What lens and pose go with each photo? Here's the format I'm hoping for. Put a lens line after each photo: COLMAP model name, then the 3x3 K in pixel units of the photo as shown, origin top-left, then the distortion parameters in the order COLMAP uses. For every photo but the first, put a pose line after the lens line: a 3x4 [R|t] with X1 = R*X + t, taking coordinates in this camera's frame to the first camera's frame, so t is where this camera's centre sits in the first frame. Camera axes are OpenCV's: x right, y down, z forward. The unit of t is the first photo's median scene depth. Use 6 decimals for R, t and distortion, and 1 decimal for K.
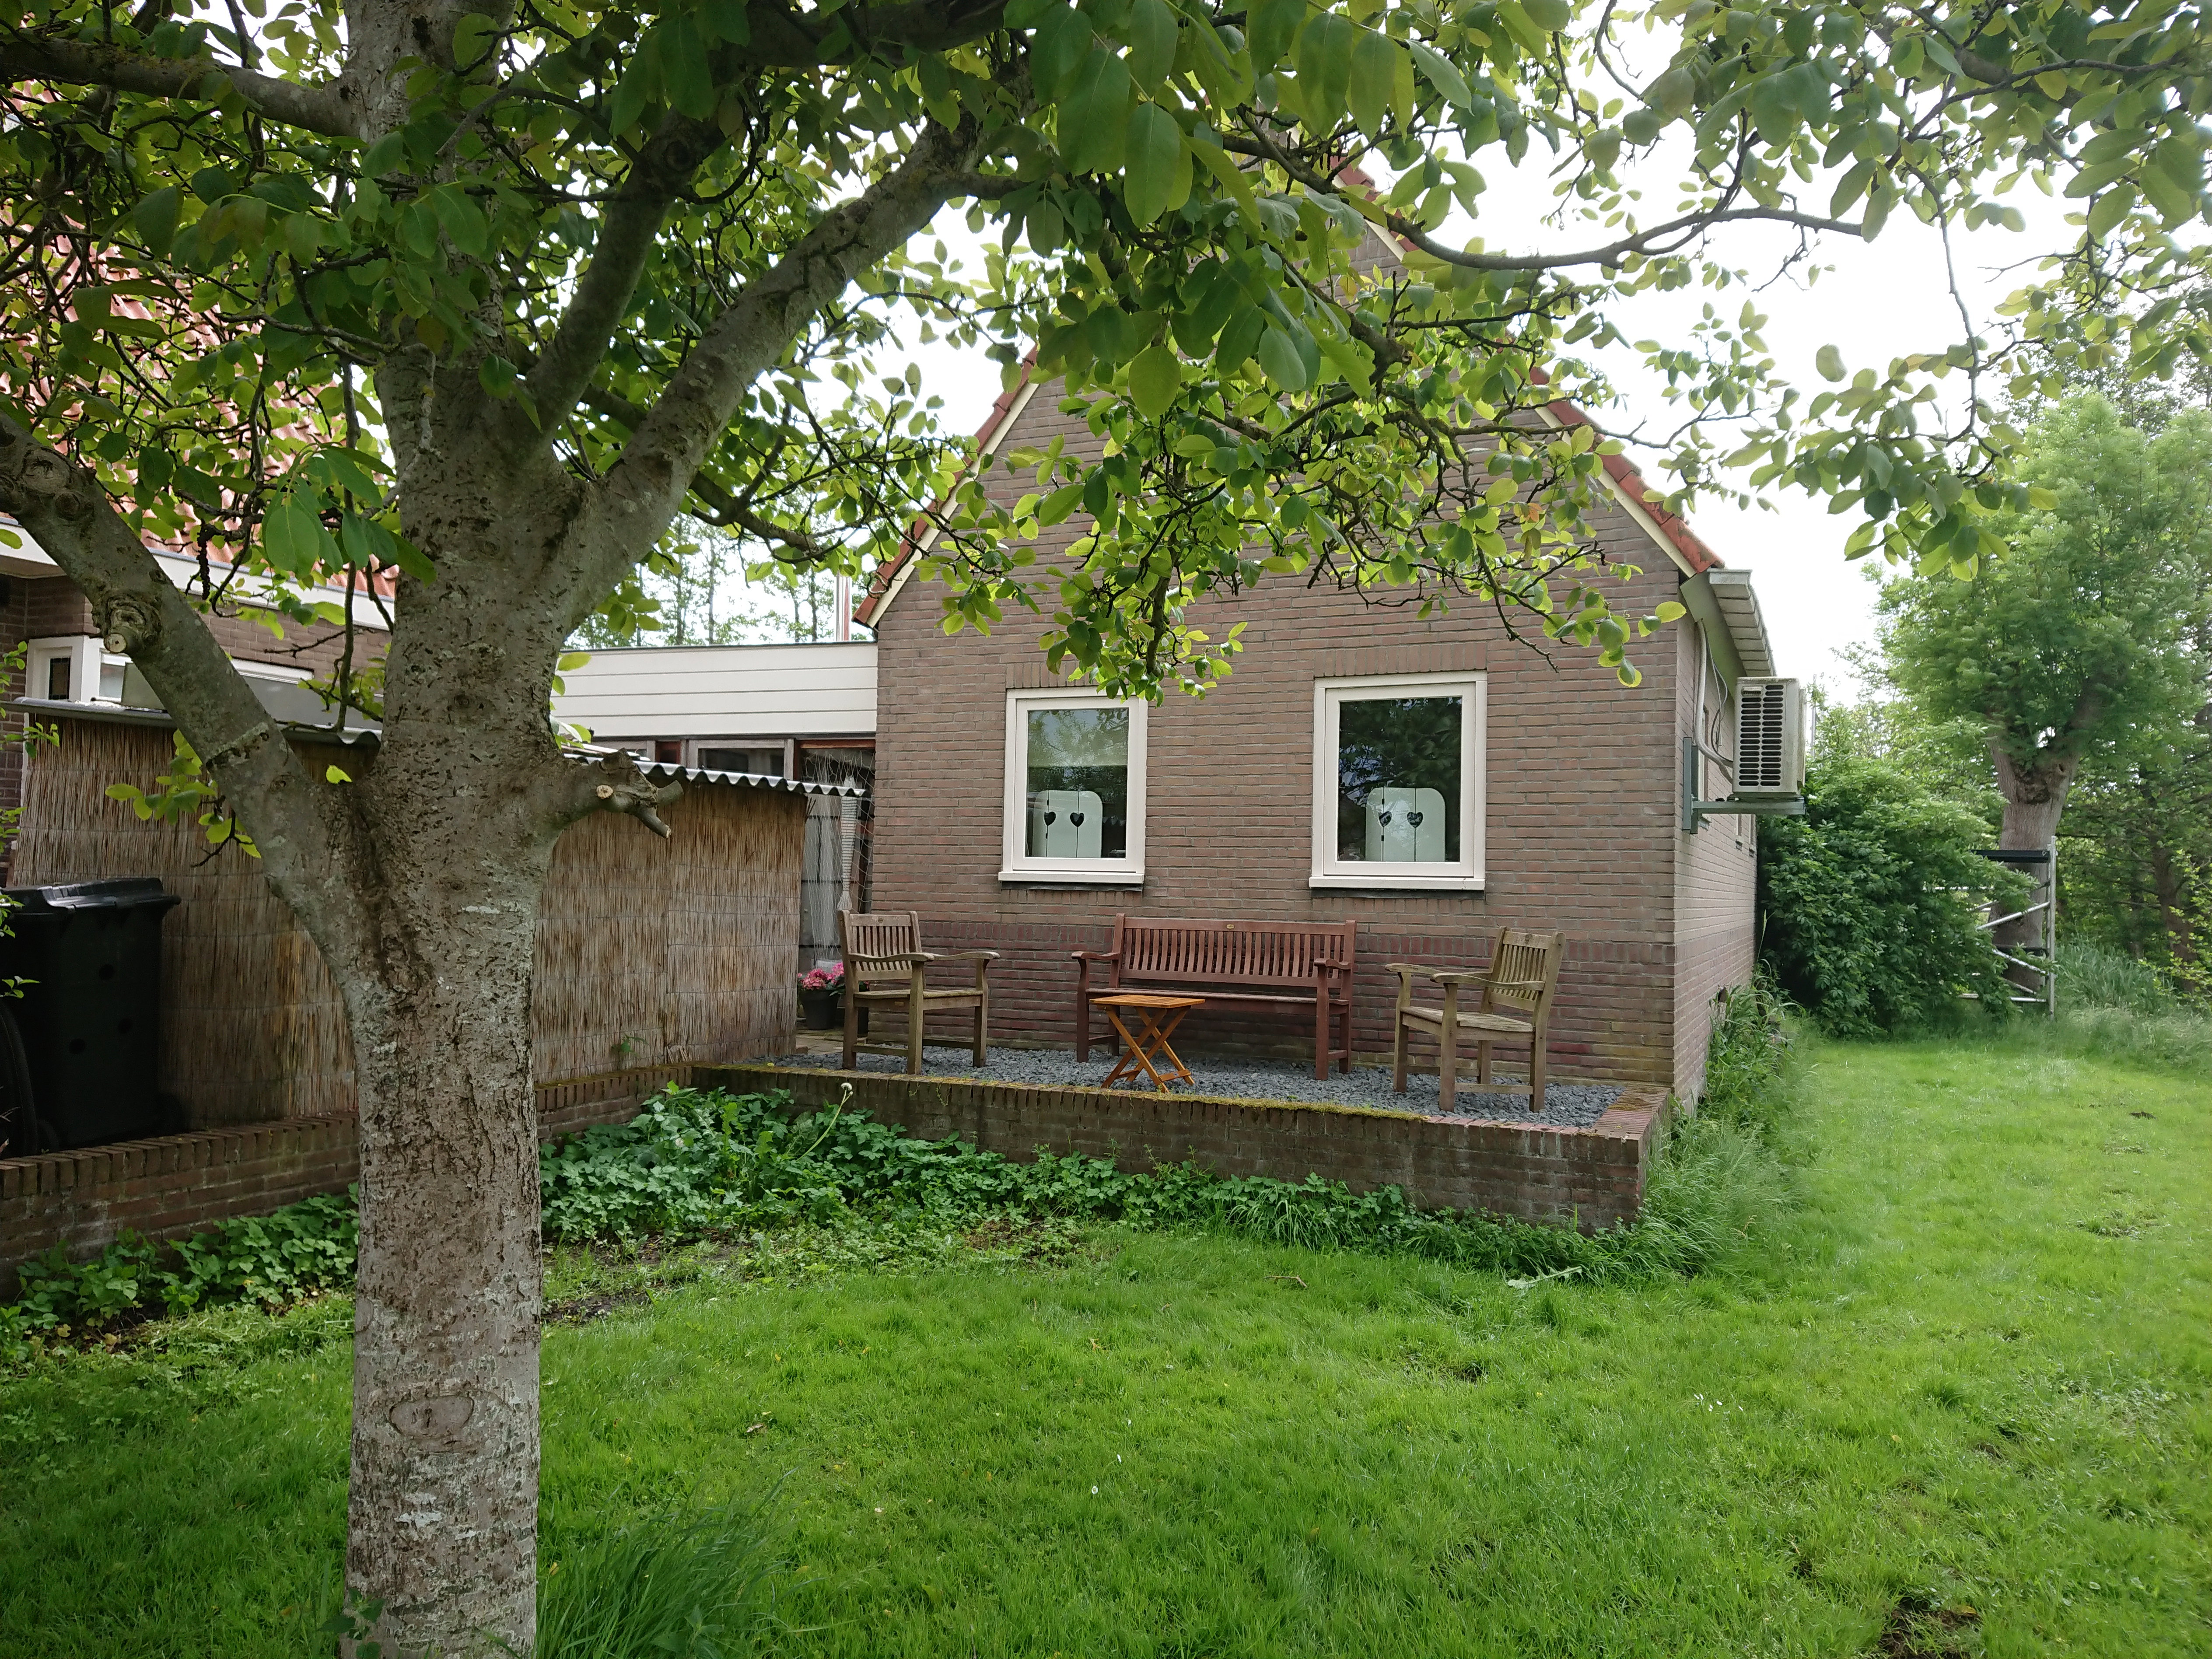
lens RADIAL K [[1556.1, 0, 1116.6], [0, 1556.1, 827.1], [0, 0, 1]] dist [0.050707, 0.000091]
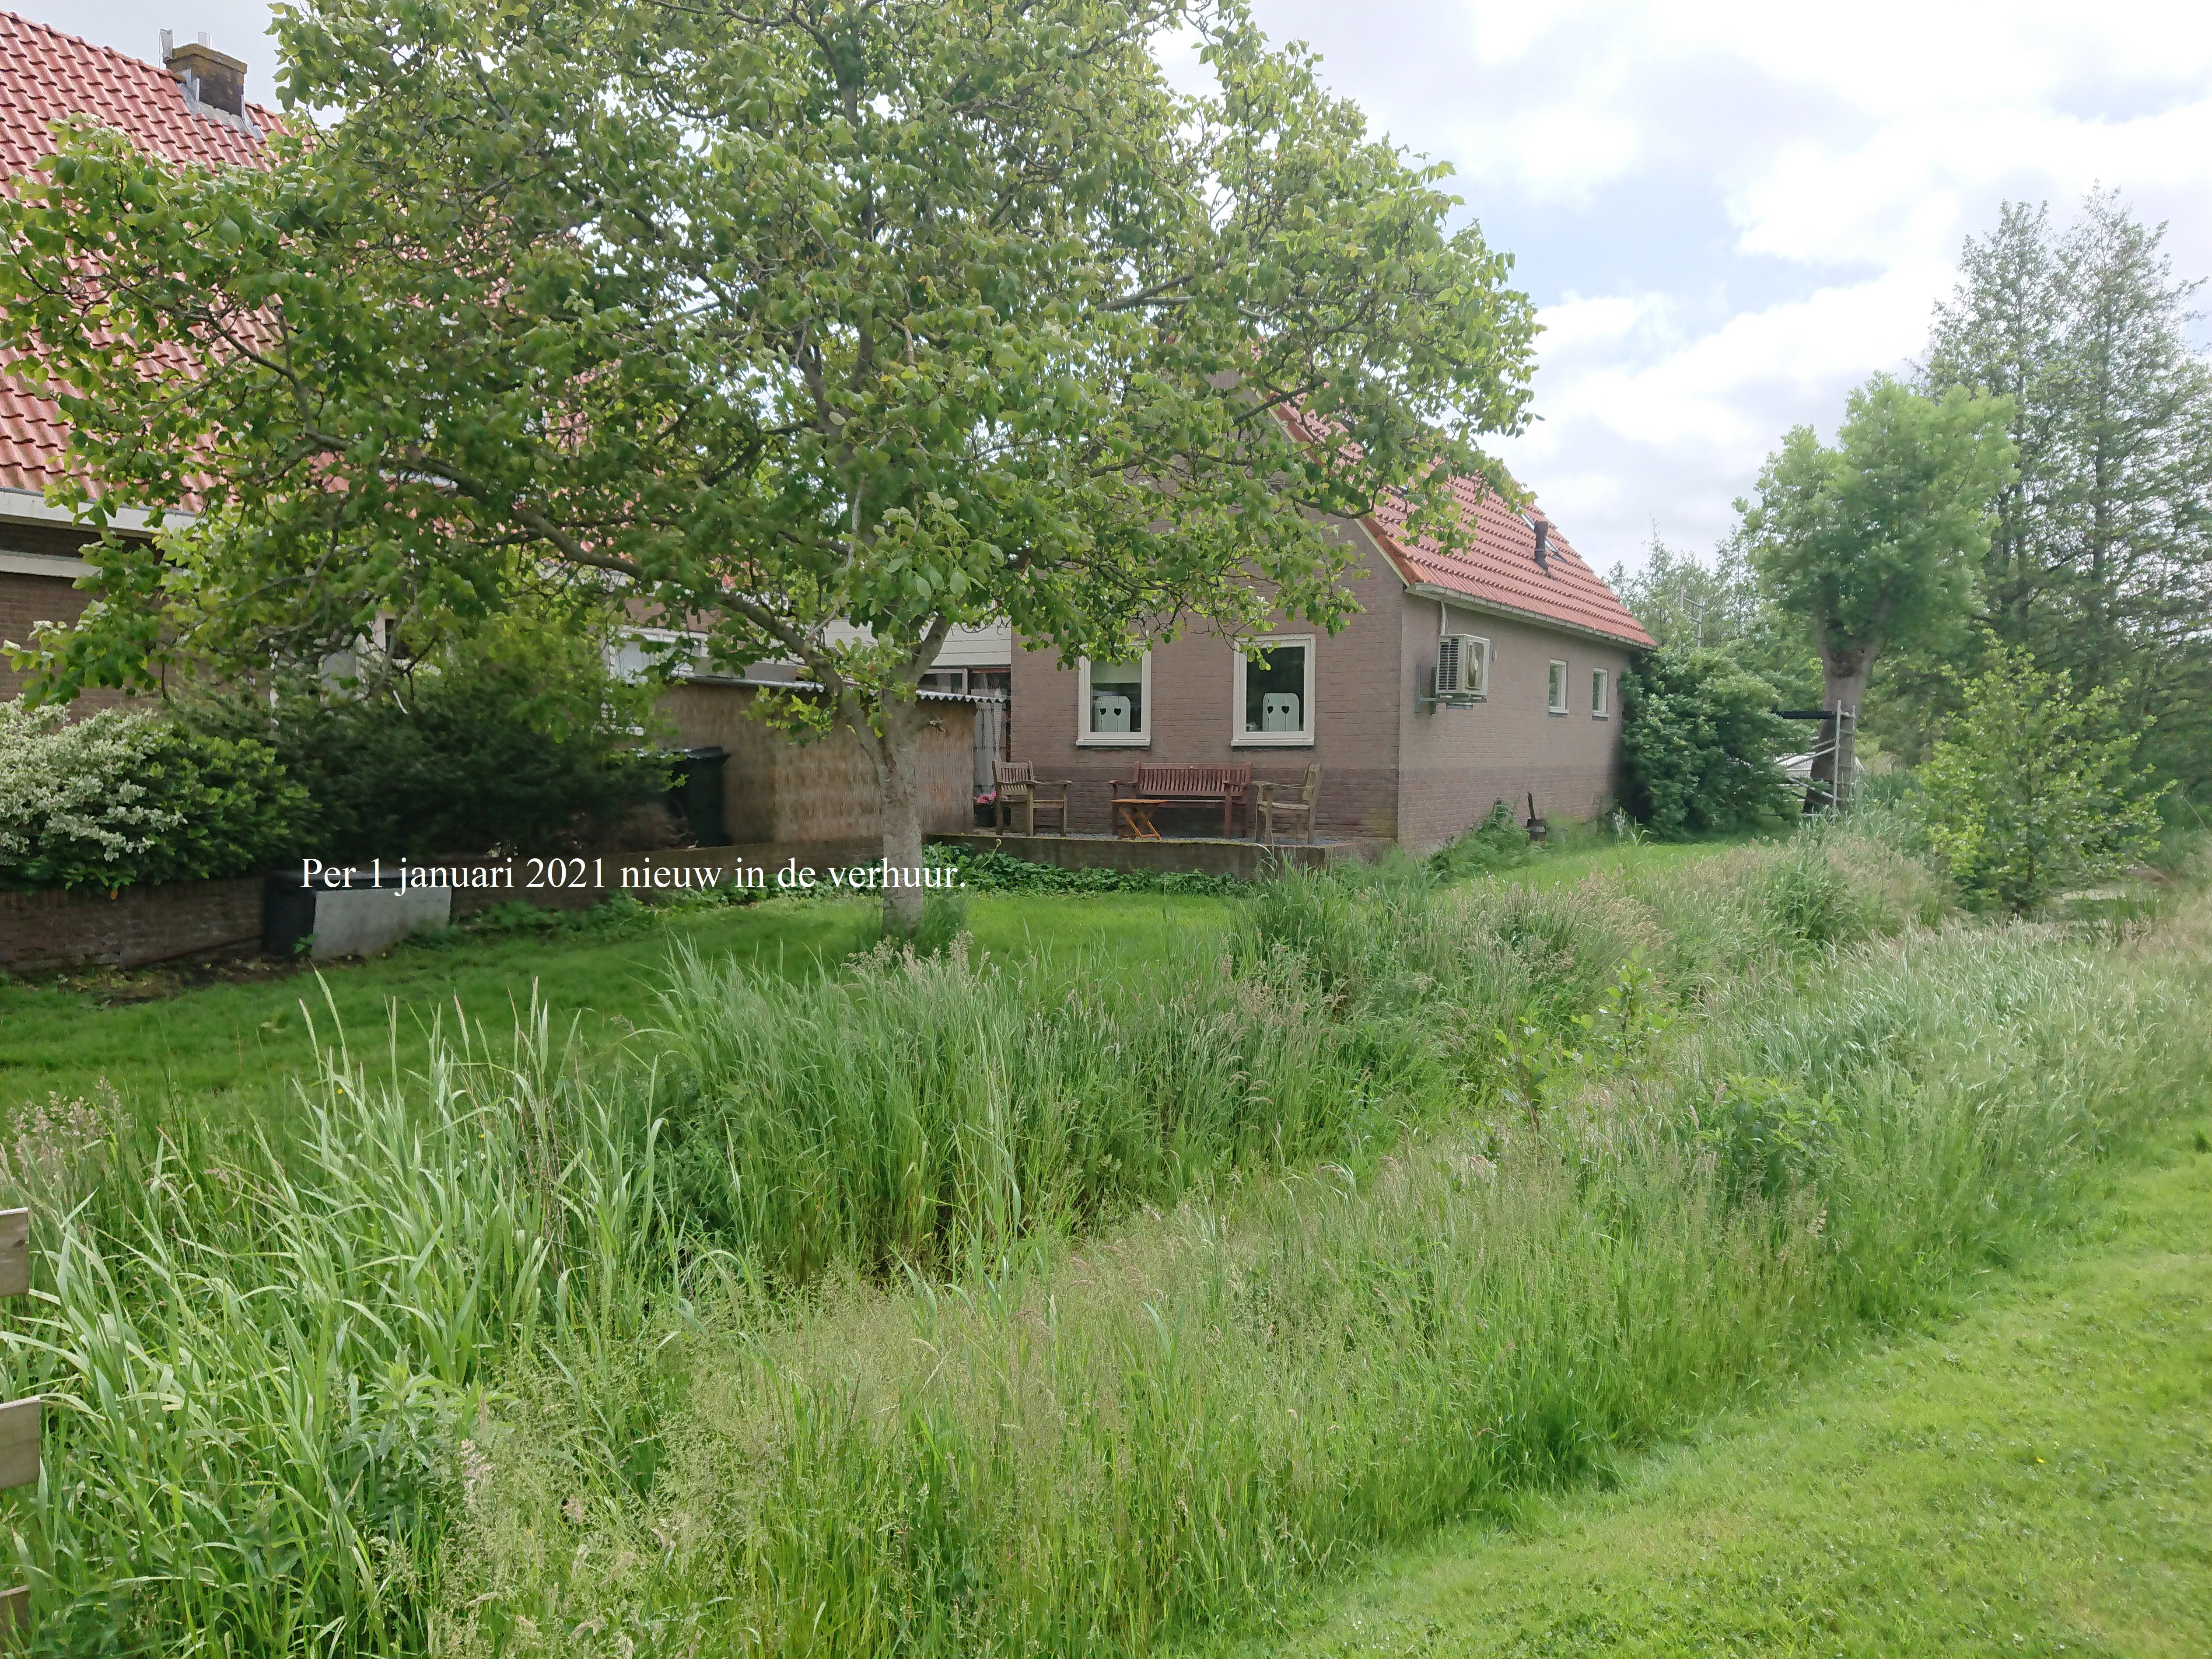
lens RADIAL K [[1556.1, 0, 1104.1], [0, 1556.1, 834.0], [0, 0, 1]] dist [0.050707, 0.000091]
pose [[0.993534, -0.011025, -0.112997, 0.172355], [0.021259, 0.995736, 0.089765, -0.027224], [0.111525, -0.091587, 0.989532, -0.886505]]
